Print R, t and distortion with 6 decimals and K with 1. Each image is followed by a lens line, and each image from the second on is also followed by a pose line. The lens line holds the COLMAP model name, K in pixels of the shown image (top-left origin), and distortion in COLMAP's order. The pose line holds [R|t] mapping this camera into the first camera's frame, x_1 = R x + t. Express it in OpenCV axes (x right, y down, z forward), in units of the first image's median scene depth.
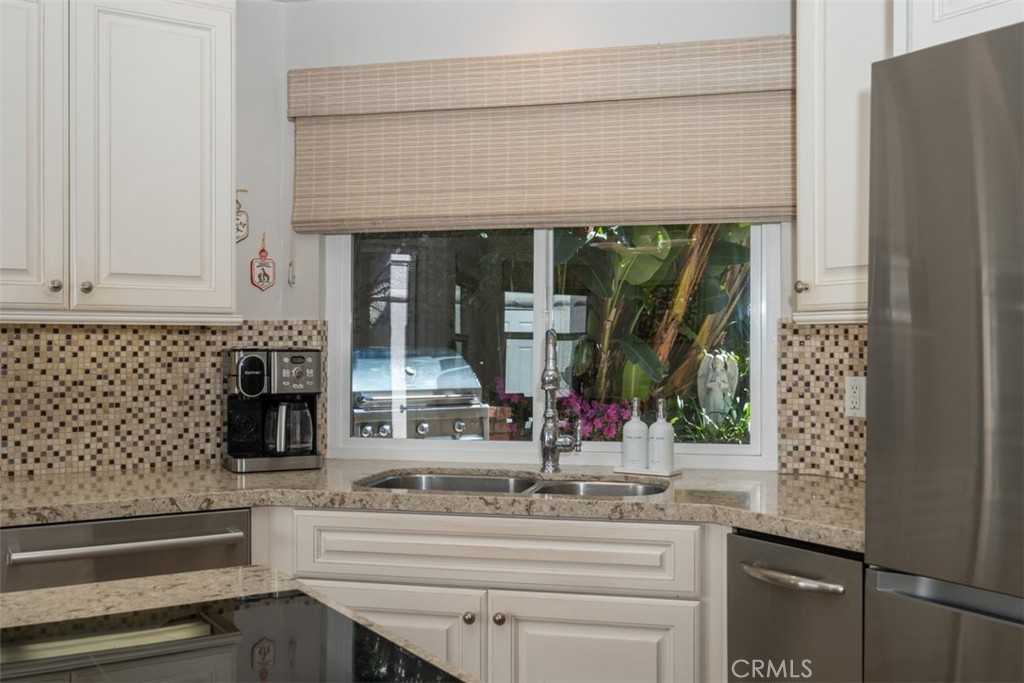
lens RADIAL K [[1049.2, 0, 512.0], [0, 1049.2, 341.5], [0, 0, 1]] dist [0.005810, 0.003528]
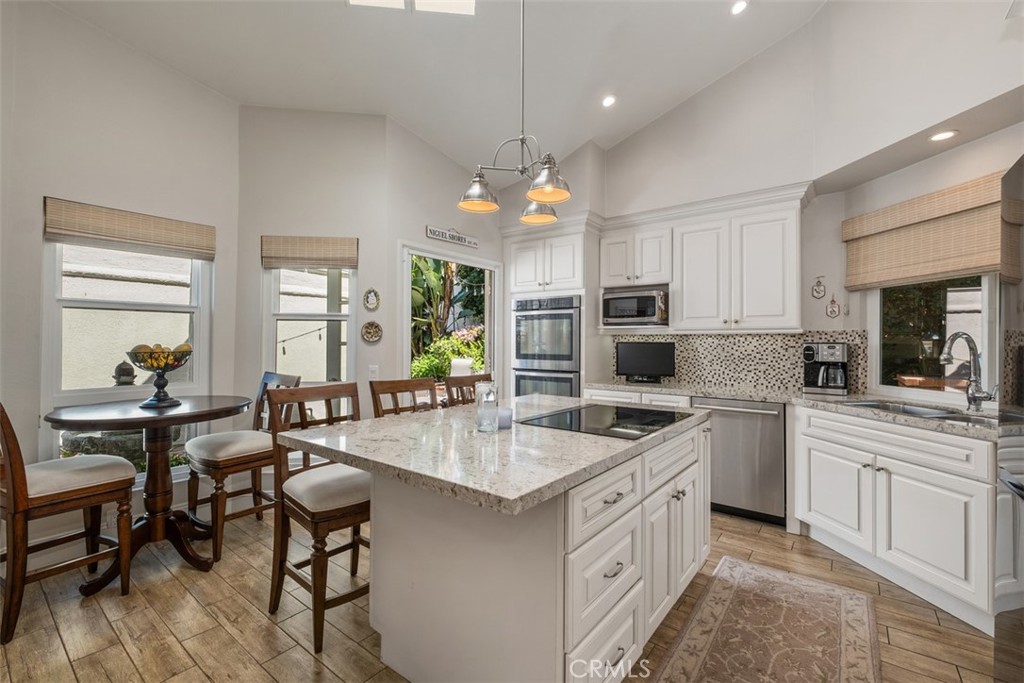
lens RADIAL K [[450.2, 0, 512.0], [0, 450.2, 341.5], [0, 0, 1]] dist [0.000086, -0.000030]
pose [[0.349338, -0.000713, -0.936996, 0.495512], [0.001794, 0.999998, -0.000091, 0.002998], [0.936995, -0.001649, 0.349339, -0.017914]]
